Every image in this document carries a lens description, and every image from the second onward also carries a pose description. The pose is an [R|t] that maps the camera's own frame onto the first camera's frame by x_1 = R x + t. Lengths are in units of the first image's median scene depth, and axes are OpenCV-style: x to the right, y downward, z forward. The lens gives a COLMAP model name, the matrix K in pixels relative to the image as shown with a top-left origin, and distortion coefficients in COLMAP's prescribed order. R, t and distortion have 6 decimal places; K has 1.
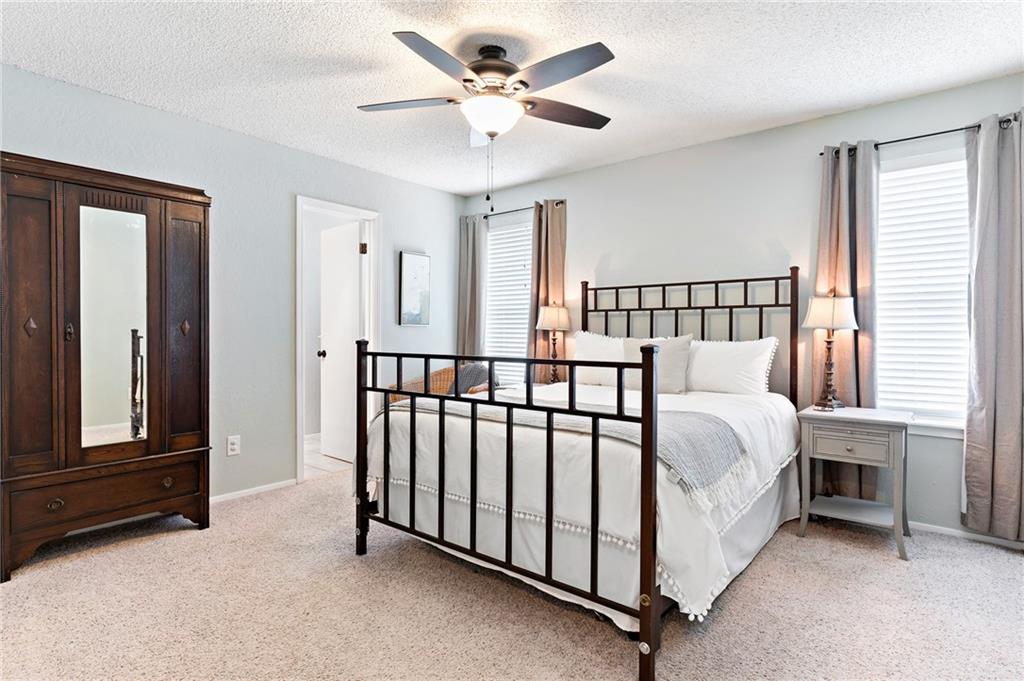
lens RADIAL K [[531.2, 0, 509.8], [0, 531.2, 338.9], [0, 0, 1]] dist [-0.006675, 0.001964]
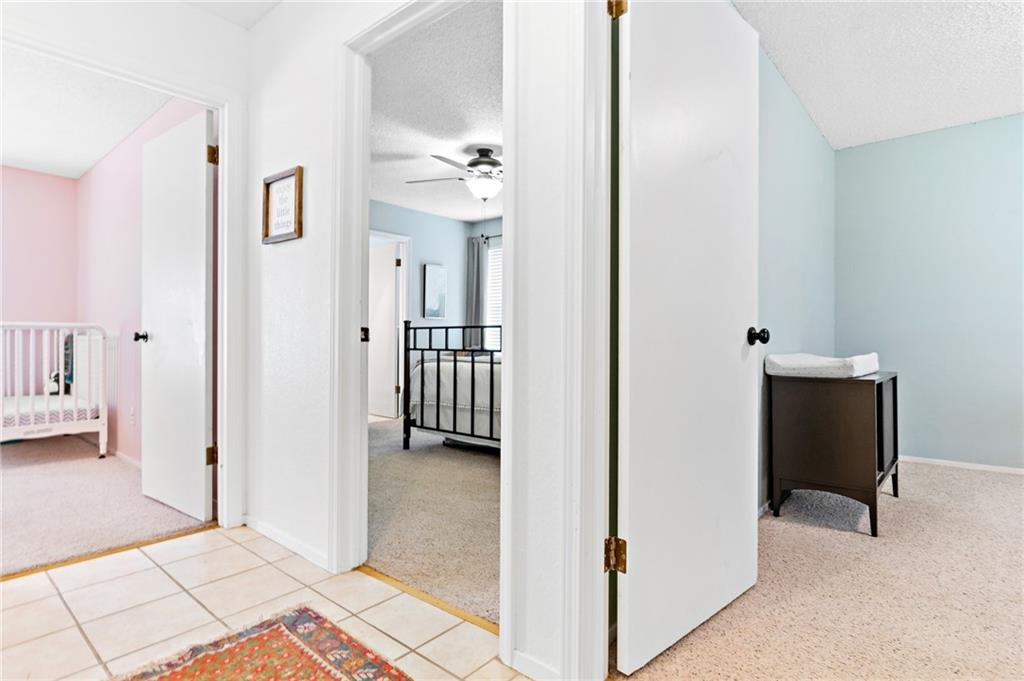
lens RADIAL K [[531.2, 0, 518.7], [0, 531.2, 338.3], [0, 0, 1]] dist [-0.006675, 0.001964]
pose [[0.999989, -0.000172, -0.004782, 0.081517], [0.000111, 0.999921, -0.012603, 0.081552], [0.004784, 0.012602, 0.999909, -0.682270]]
